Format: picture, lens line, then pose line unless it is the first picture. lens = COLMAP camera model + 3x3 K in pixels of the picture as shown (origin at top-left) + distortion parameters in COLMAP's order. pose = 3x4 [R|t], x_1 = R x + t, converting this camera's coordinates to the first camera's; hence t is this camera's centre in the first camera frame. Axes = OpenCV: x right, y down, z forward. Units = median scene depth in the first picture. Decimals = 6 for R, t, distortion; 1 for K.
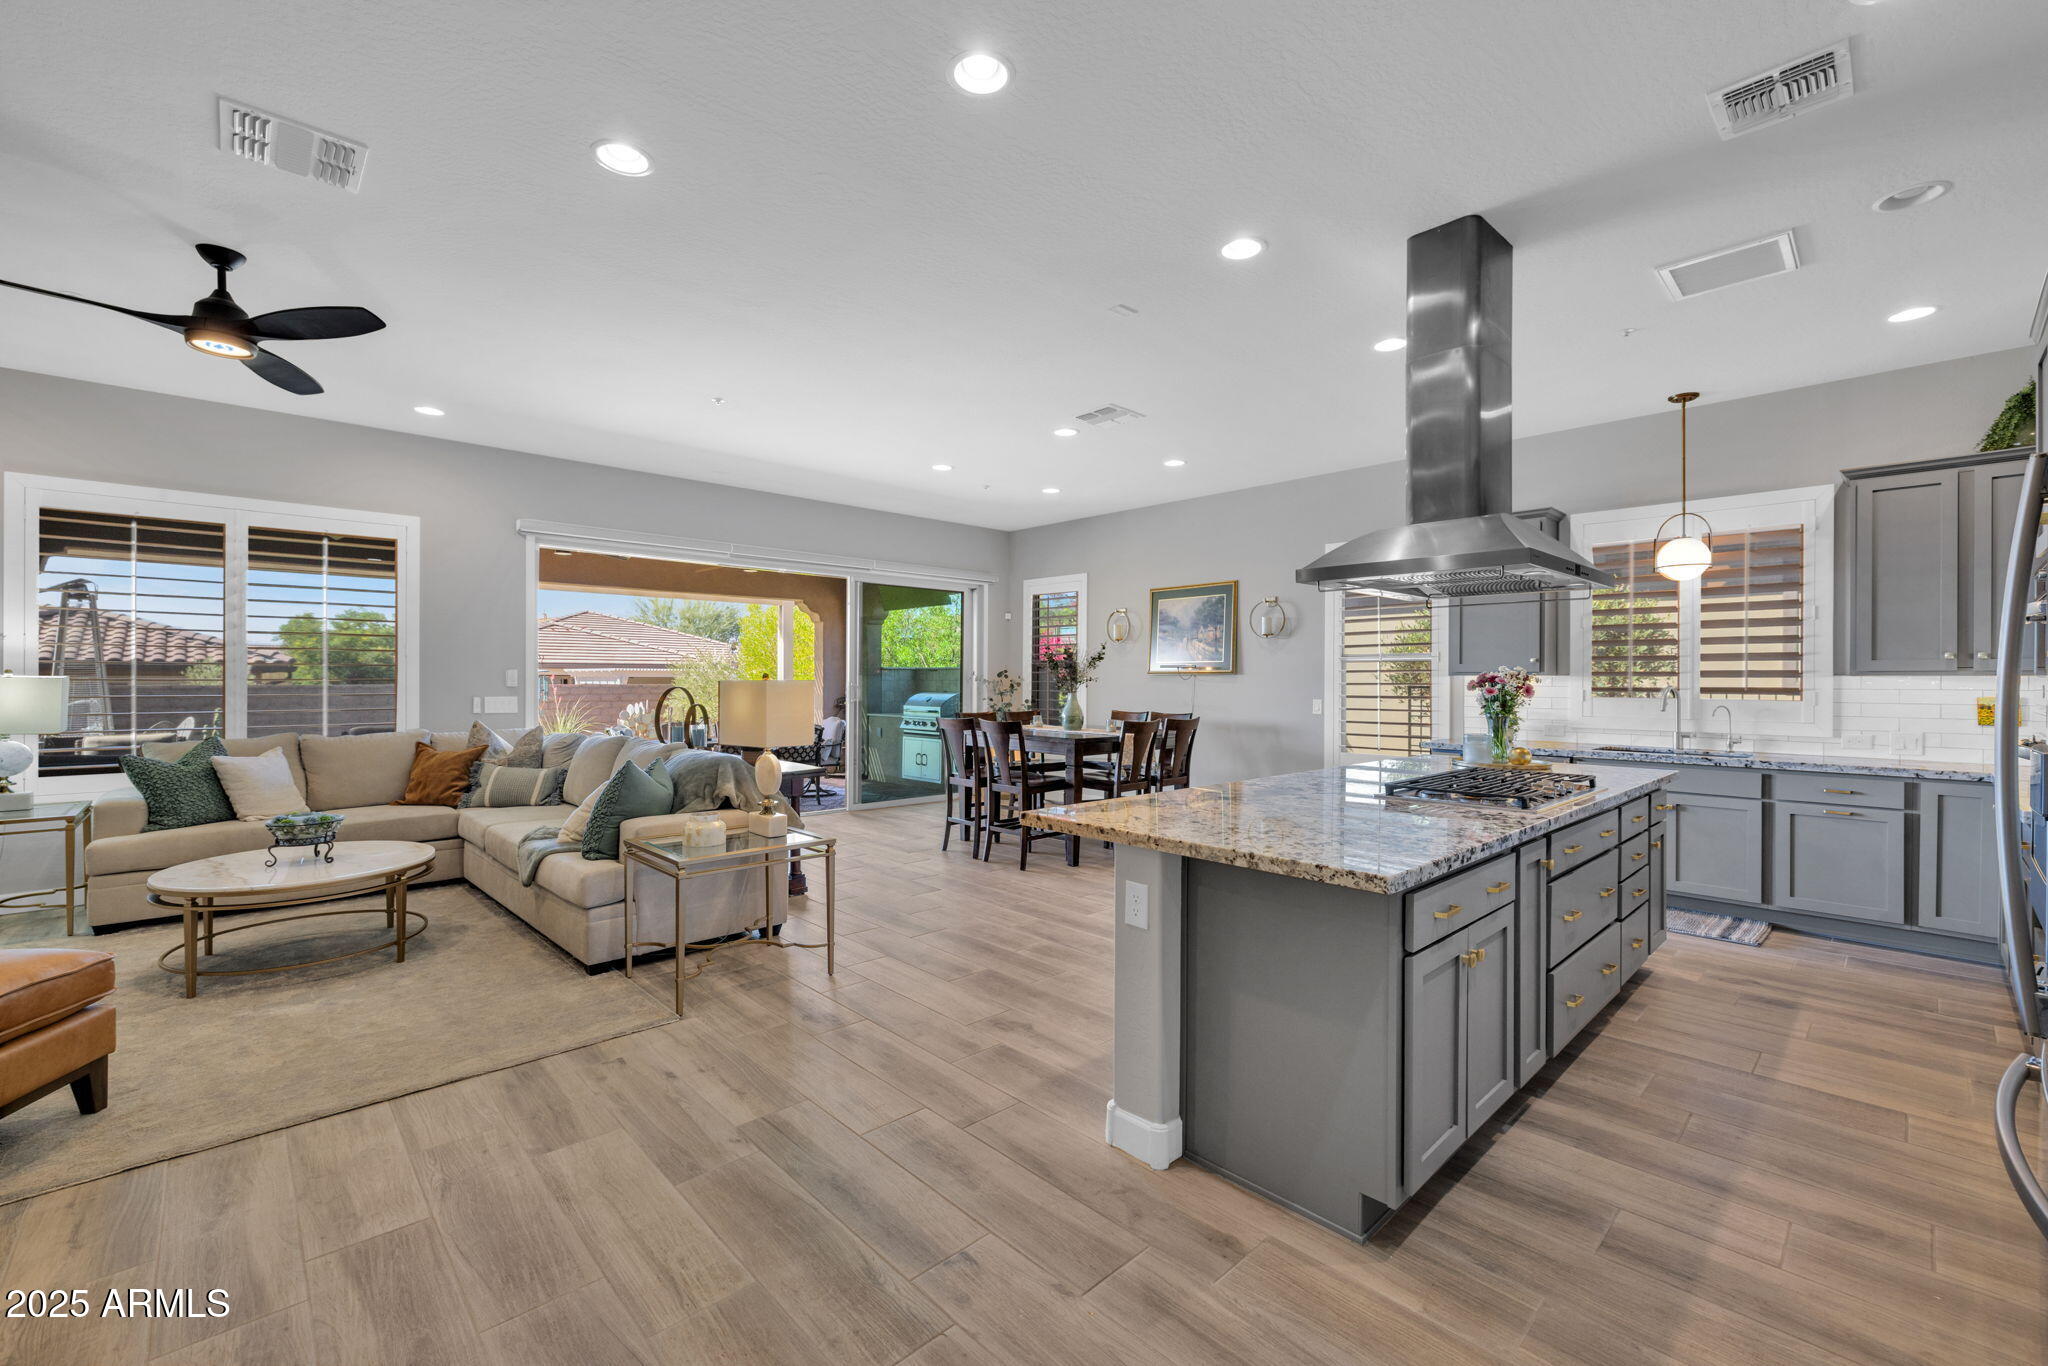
lens RADIAL K [[856.3, 0, 1027.4], [0, 856.3, 673.8], [0, 0, 1]] dist [0.000260, -0.000550]
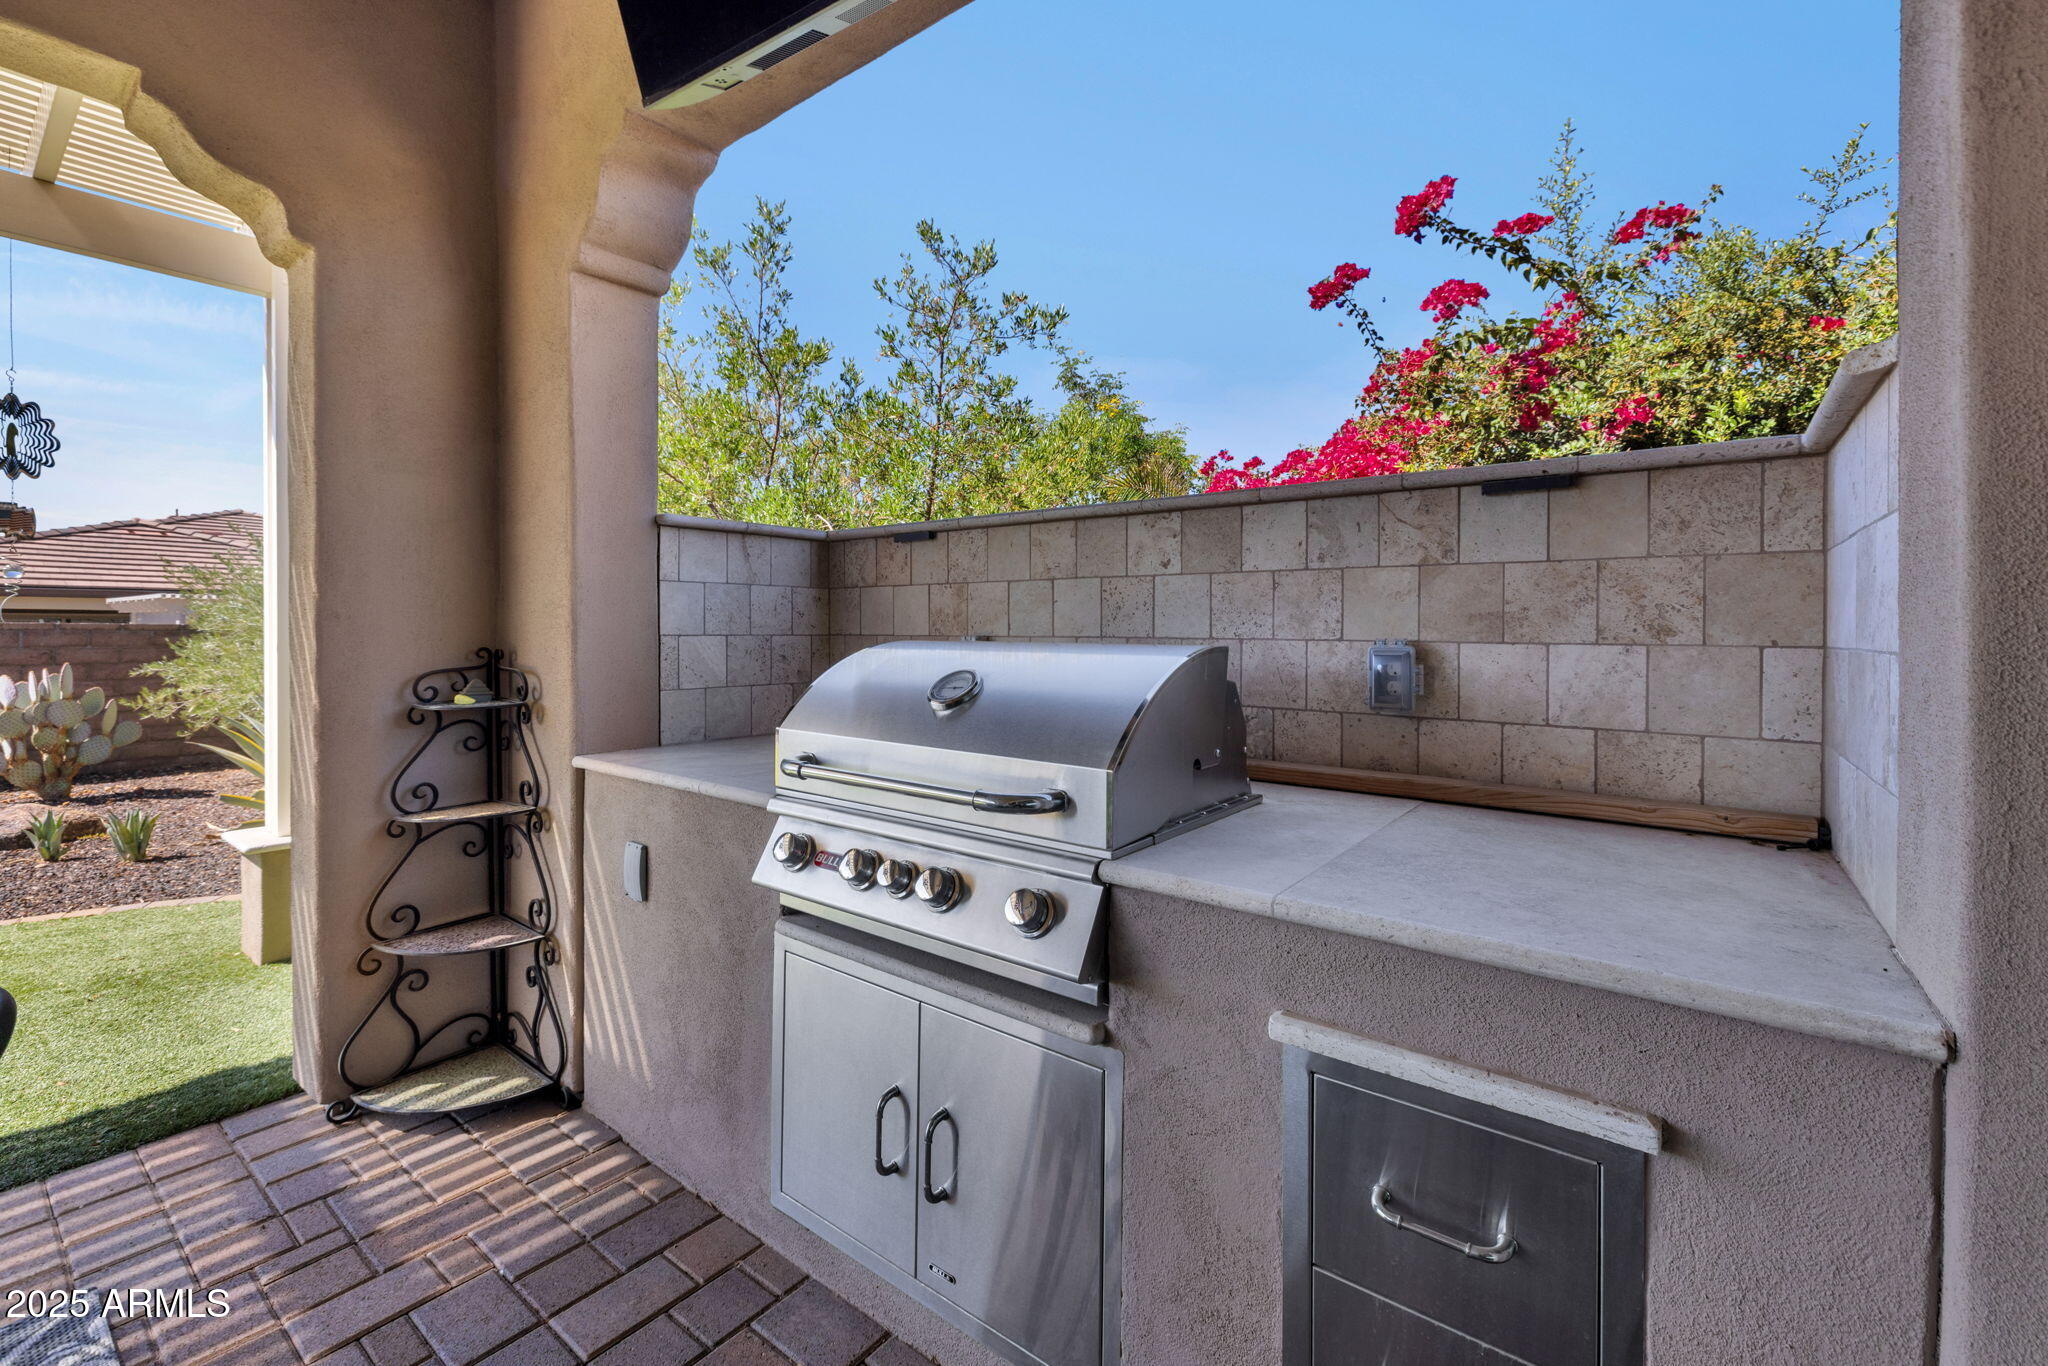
lens RADIAL K [[856.3, 0, 1027.4], [0, 856.3, 673.8], [0, 0, 1]] dist [0.000260, -0.000550]
pose [[0.989452, 0.005721, 0.144746, -0.125080], [-0.009302, 0.999667, 0.024080, 0.023128], [-0.144560, -0.025172, 0.989176, 0.856011]]
